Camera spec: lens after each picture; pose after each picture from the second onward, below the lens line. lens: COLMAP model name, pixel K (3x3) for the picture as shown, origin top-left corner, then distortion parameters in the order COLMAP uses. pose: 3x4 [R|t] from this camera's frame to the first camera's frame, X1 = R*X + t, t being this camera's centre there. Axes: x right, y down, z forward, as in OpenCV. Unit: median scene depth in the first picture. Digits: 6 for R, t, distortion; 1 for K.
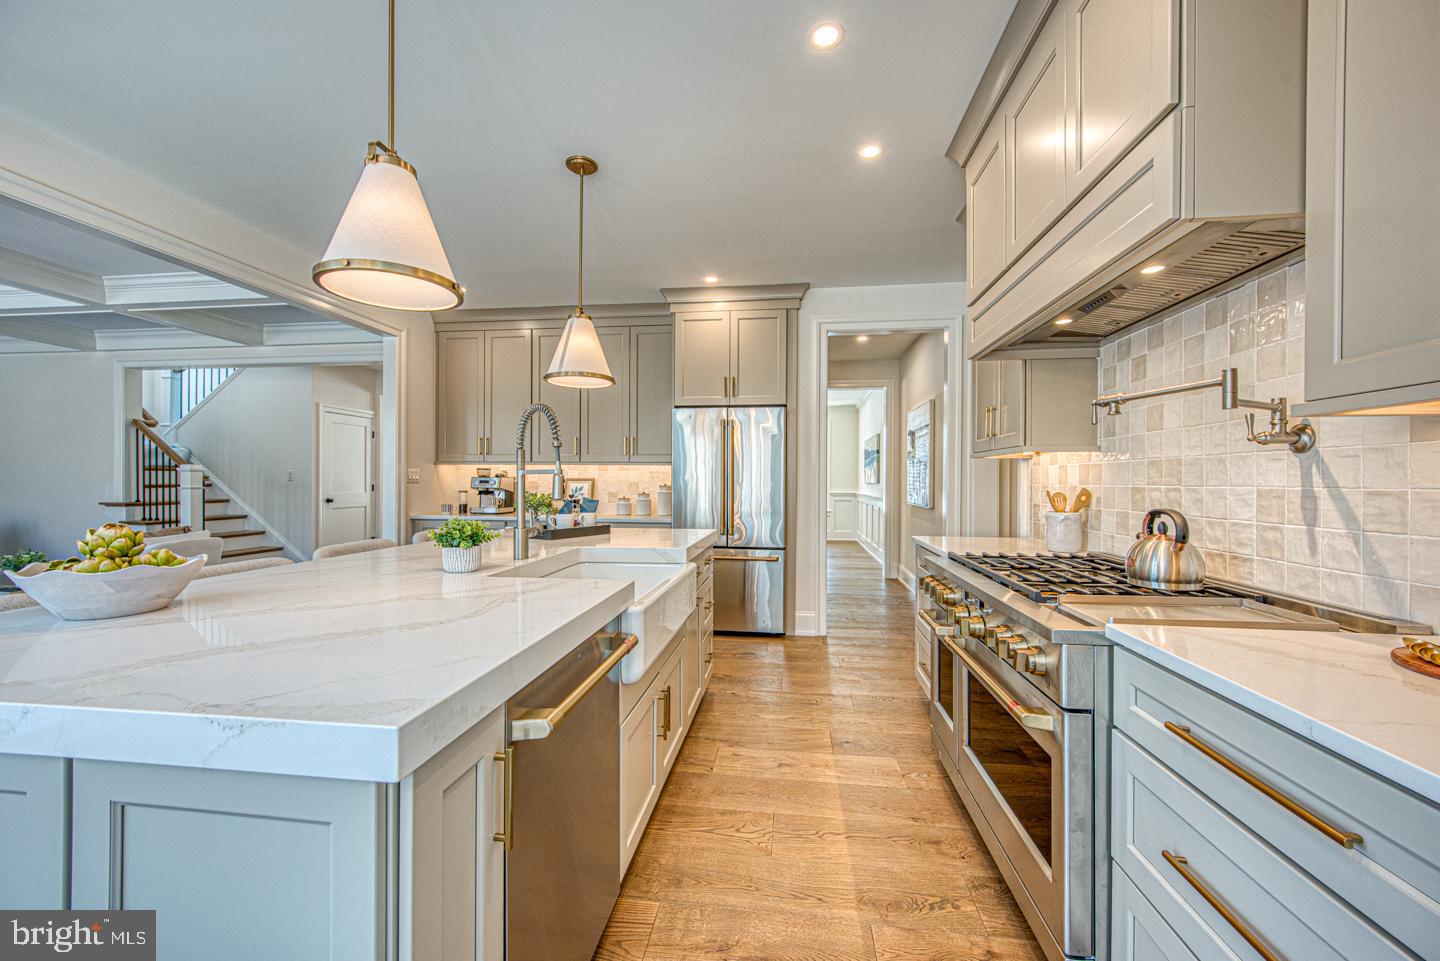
lens RADIAL K [[560.1, 0, 722.6], [0, 560.1, 477.9], [0, 0, 1]] dist [-0.003998, -0.000370]
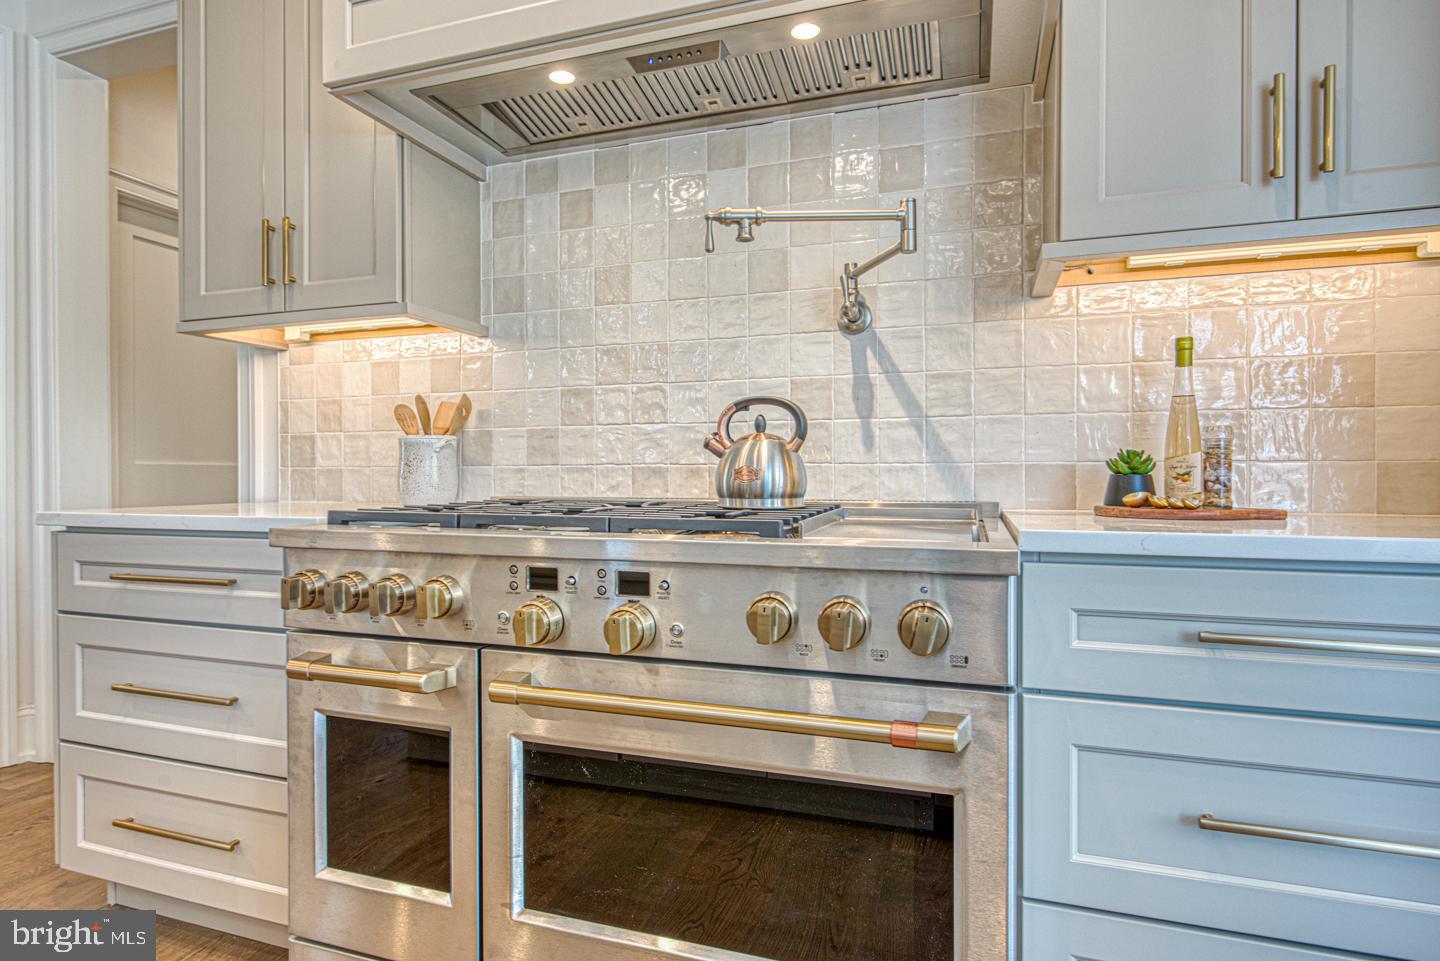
lens RADIAL K [[787.7, 0, 688.3], [0, 787.7, 481.5], [0, 0, 1]] dist [-0.000813, 0.000408]
pose [[0.206224, -0.012500, 0.978425, -0.208266], [0.000860, 0.999920, 0.012593, 0.167816], [-0.978504, -0.001756, 0.206218, 1.002304]]
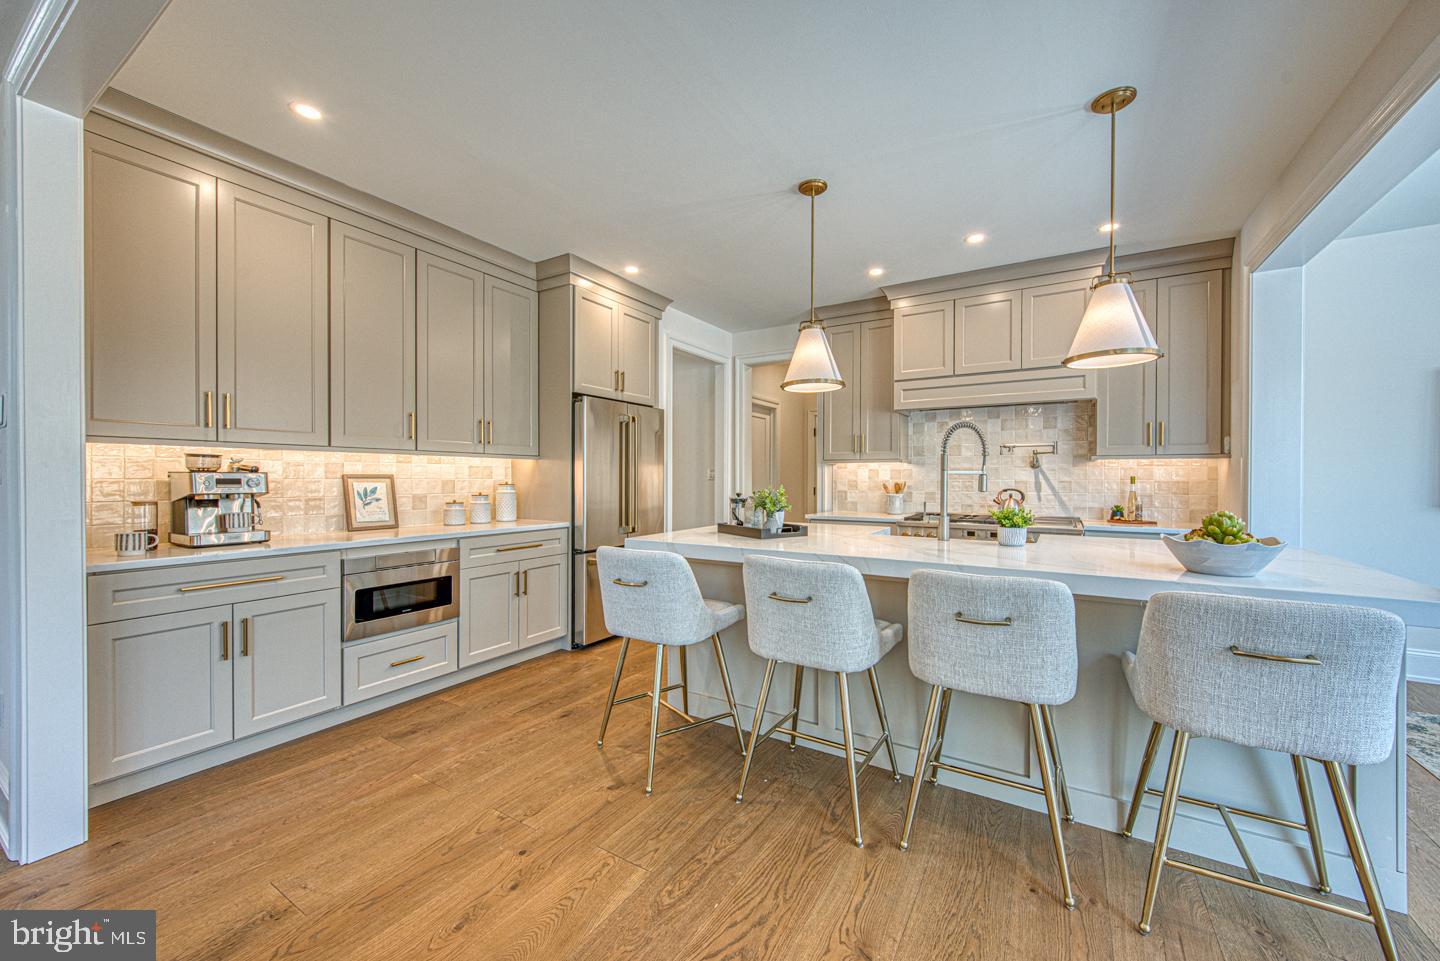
lens RADIAL K [[560.1, 0, 726.1], [0, 560.1, 476.6], [0, 0, 1]] dist [-0.003998, -0.000370]
pose [[0.390357, 0.000260, 0.920663, -2.419888], [-0.003905, 0.999991, 0.001373, 0.002086], [-0.920655, -0.004132, 0.390355, 1.362438]]
